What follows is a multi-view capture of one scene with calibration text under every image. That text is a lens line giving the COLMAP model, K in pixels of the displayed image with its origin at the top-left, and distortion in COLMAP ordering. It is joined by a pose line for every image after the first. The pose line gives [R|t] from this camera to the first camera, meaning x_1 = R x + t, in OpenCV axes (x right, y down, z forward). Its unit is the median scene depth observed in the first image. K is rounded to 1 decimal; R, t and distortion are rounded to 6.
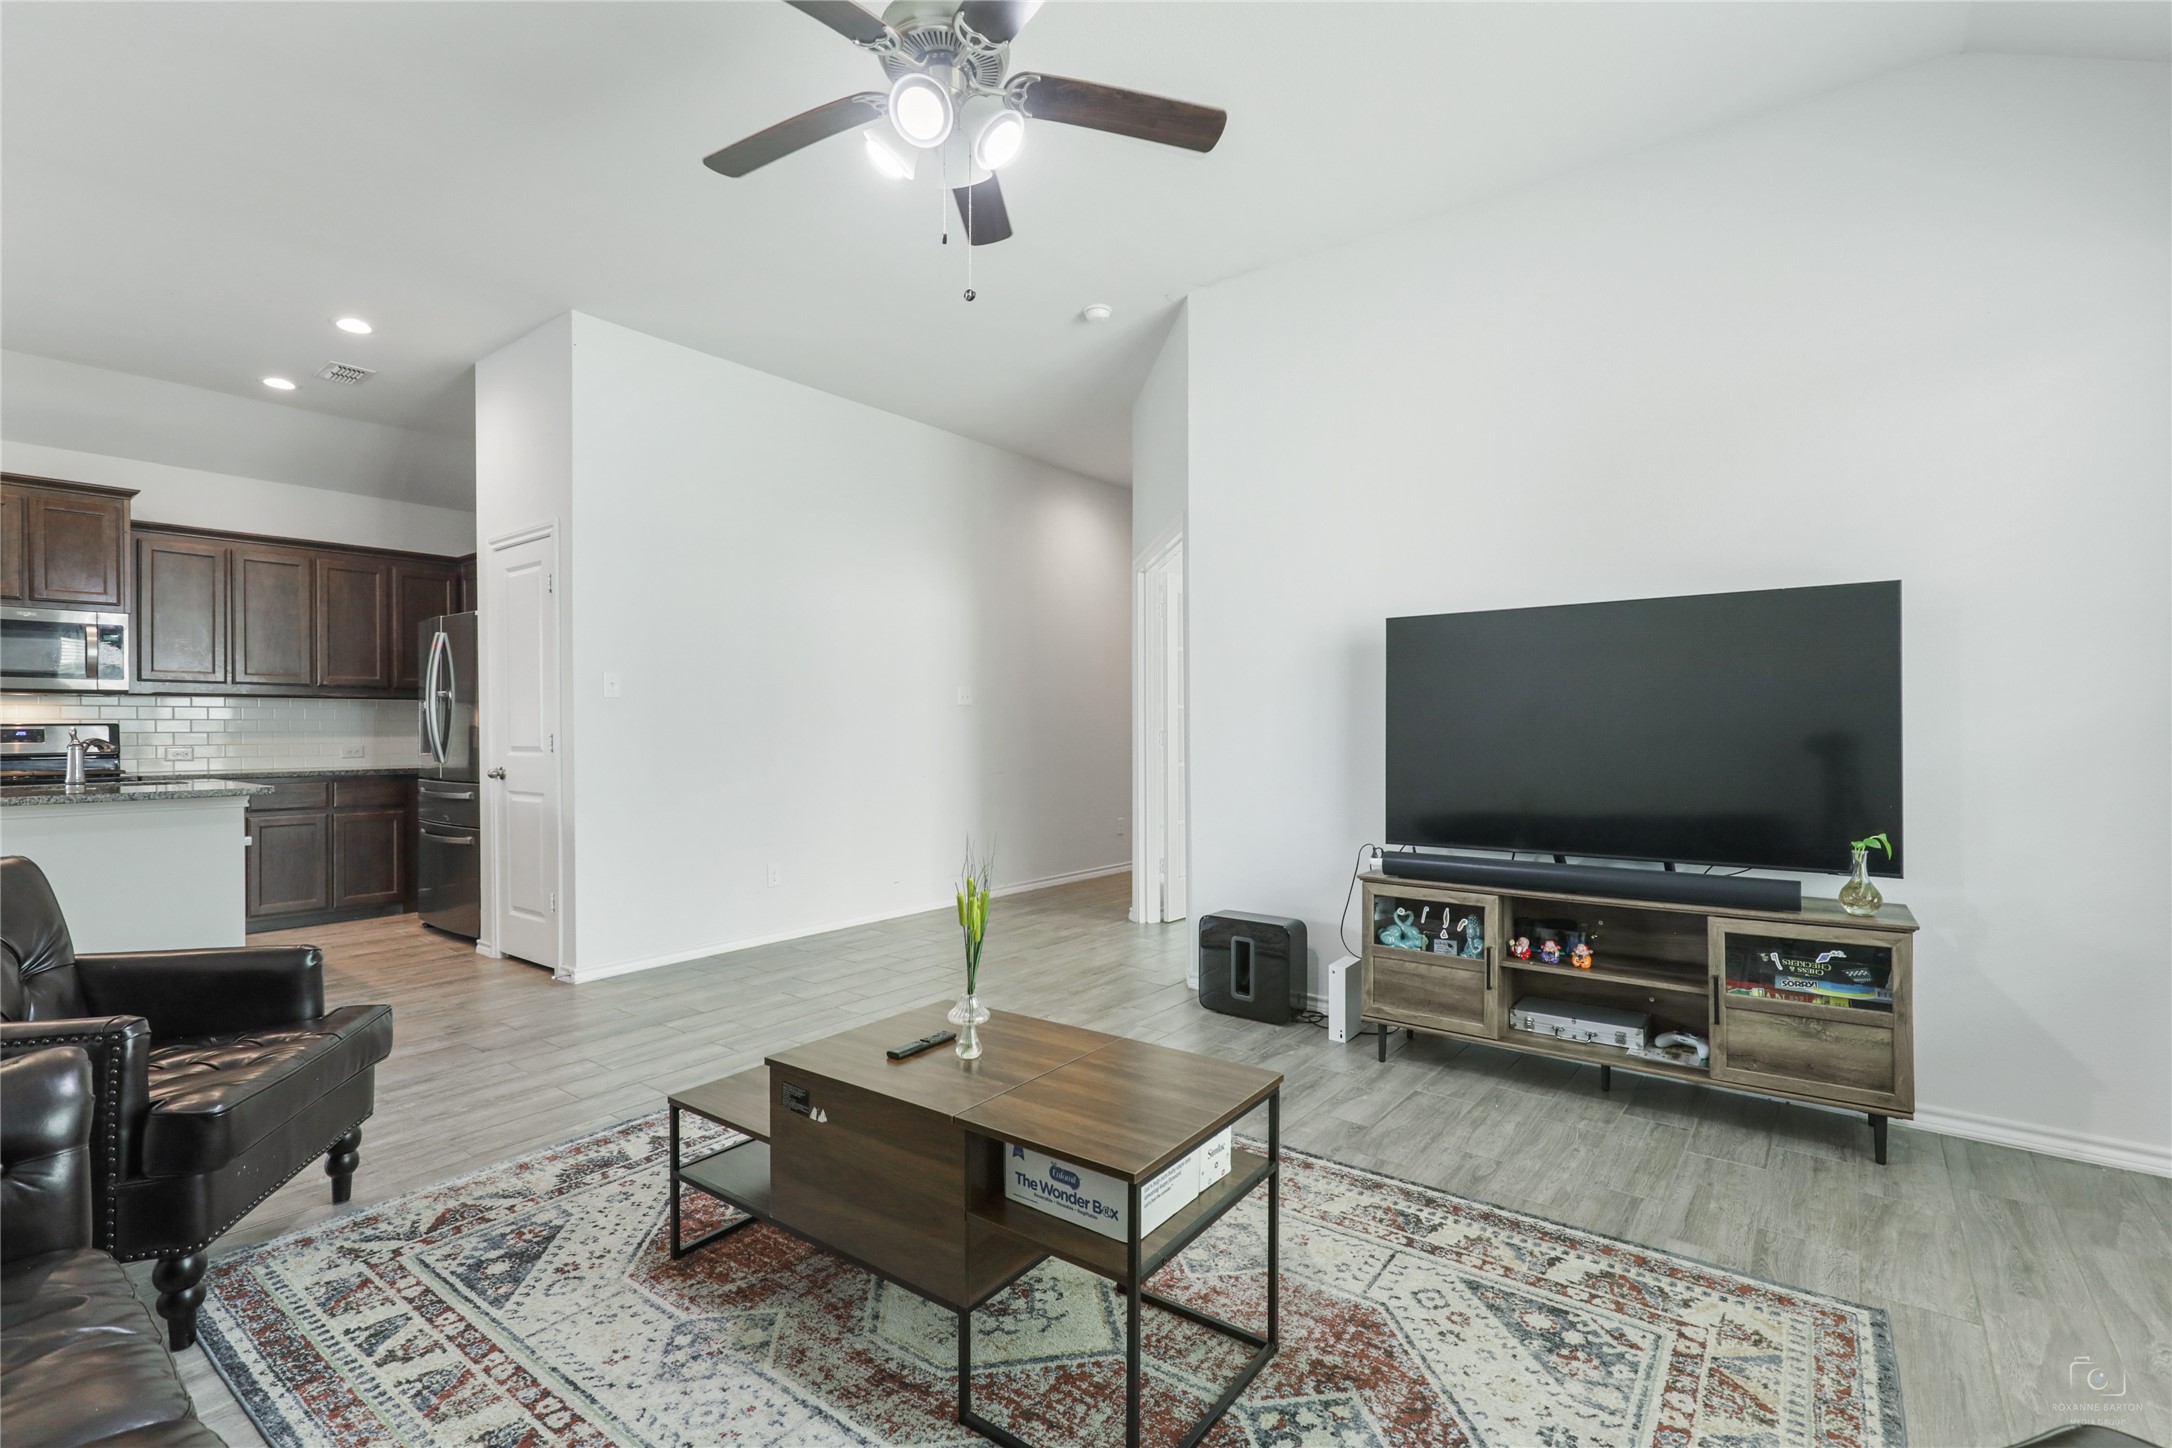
lens RADIAL K [[979.3, 0, 1085.6], [0, 979.3, 732.9], [0, 0, 1]] dist [0.000669, -0.000398]
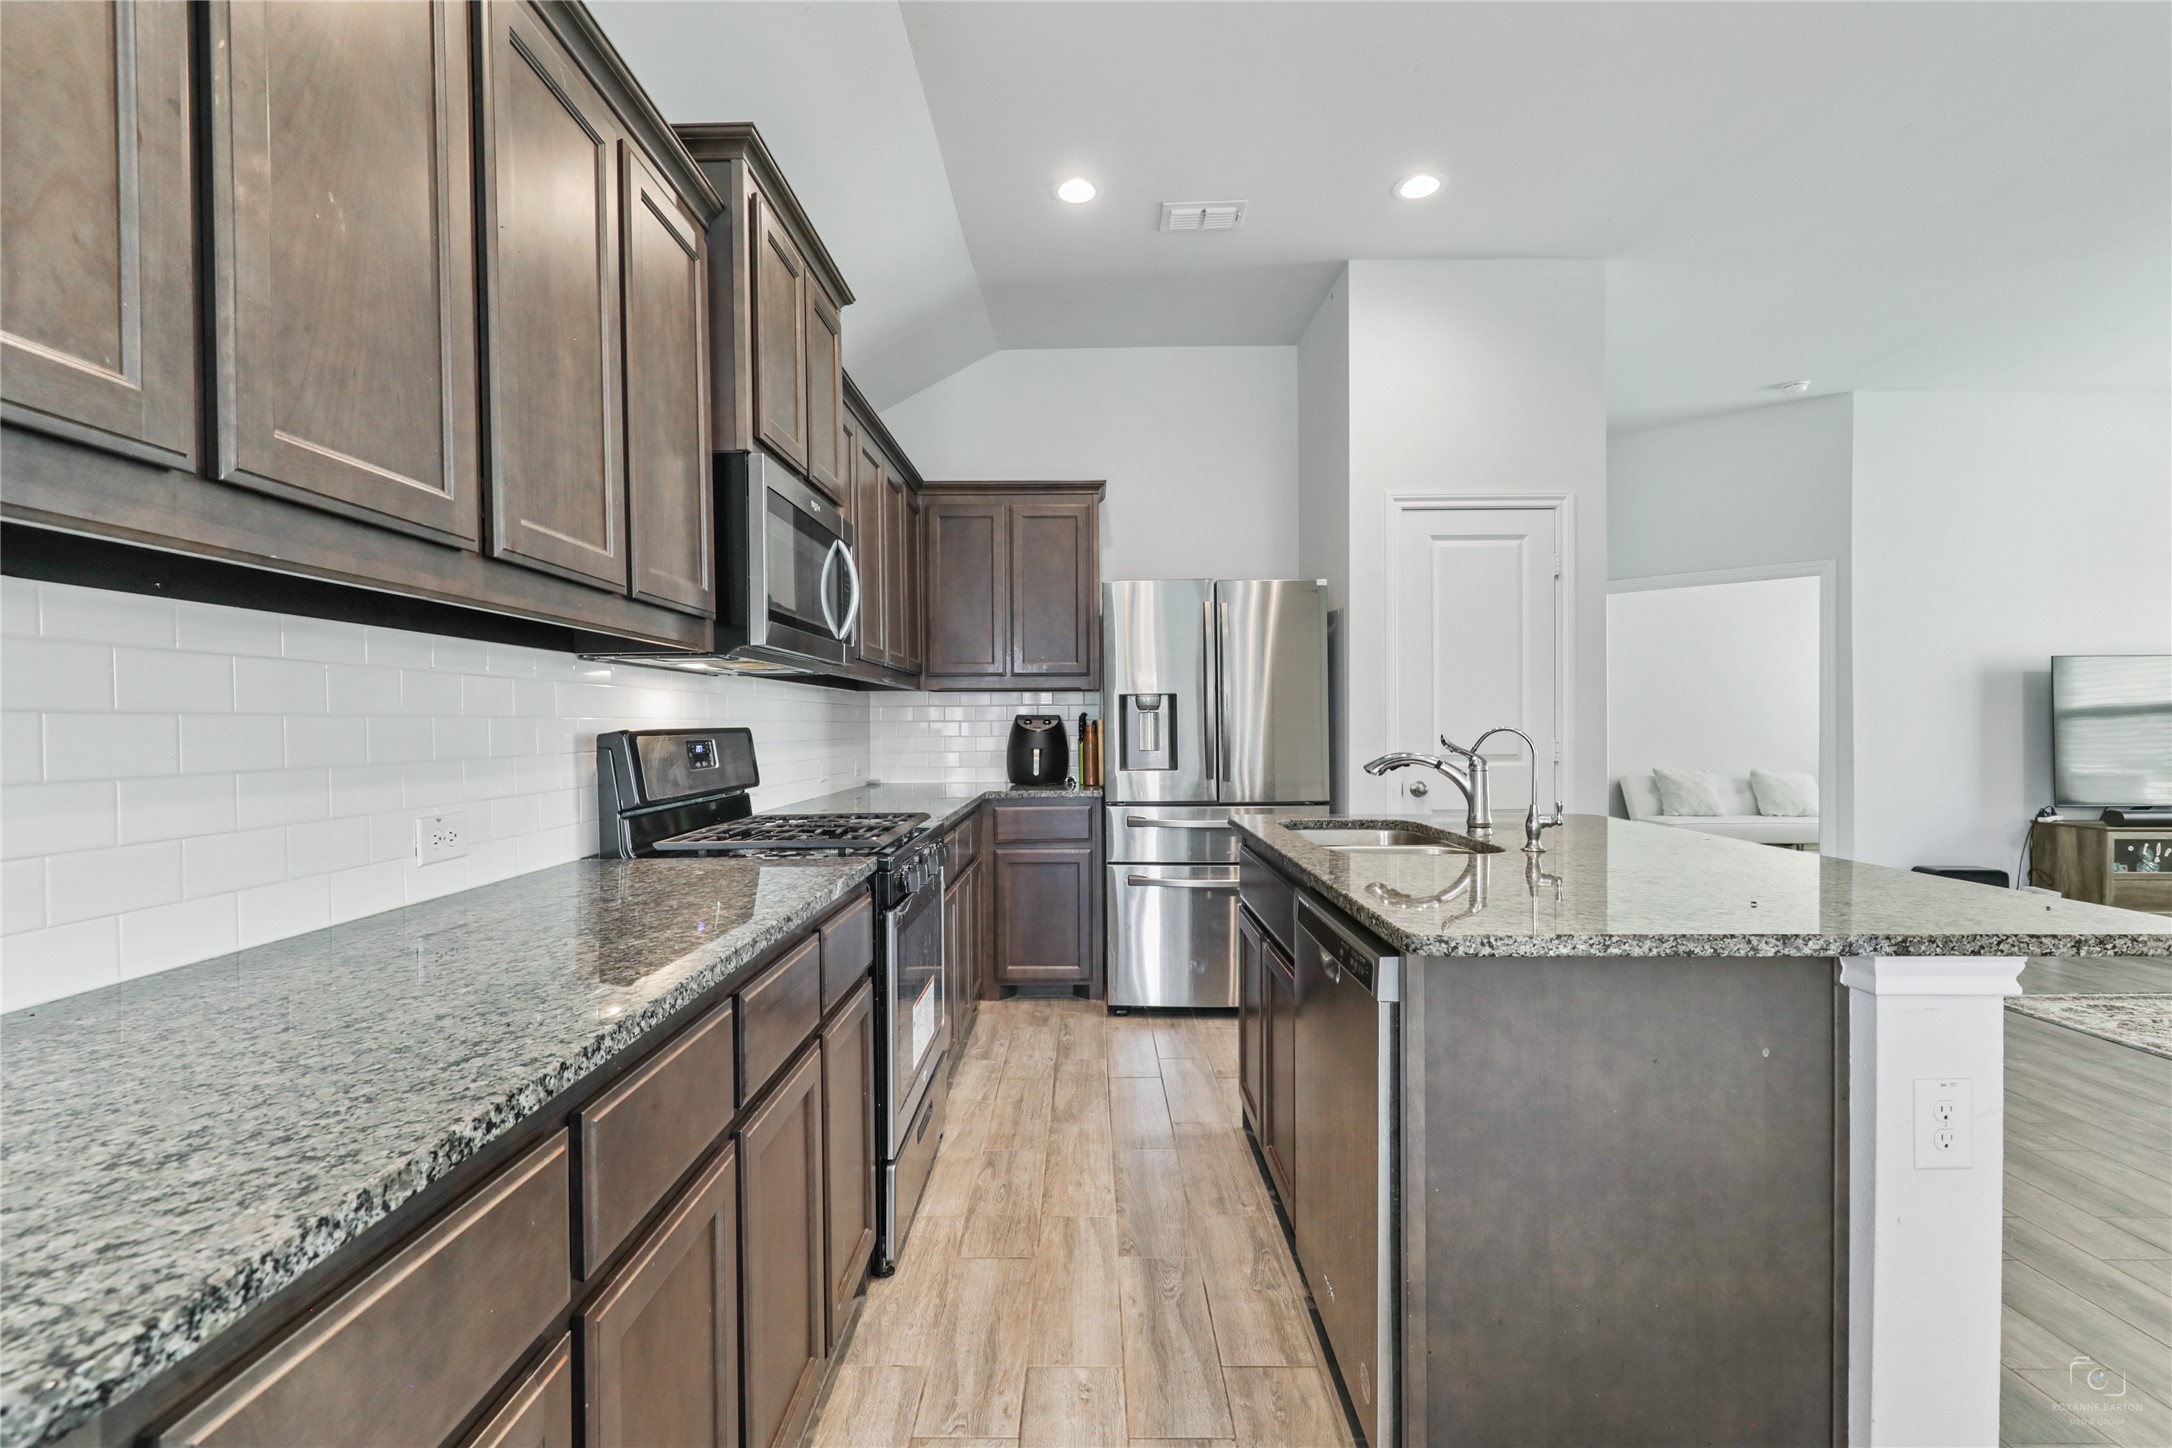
lens RADIAL K [[979.3, 0, 1088.7], [0, 979.3, 726.7], [0, 0, 1]] dist [0.000669, -0.000398]
pose [[0.787107, -0.012874, 0.616682, -2.726231], [0.013604, 0.999901, 0.003510, -0.050826], [-0.616666, 0.005626, 0.787204, 1.140683]]
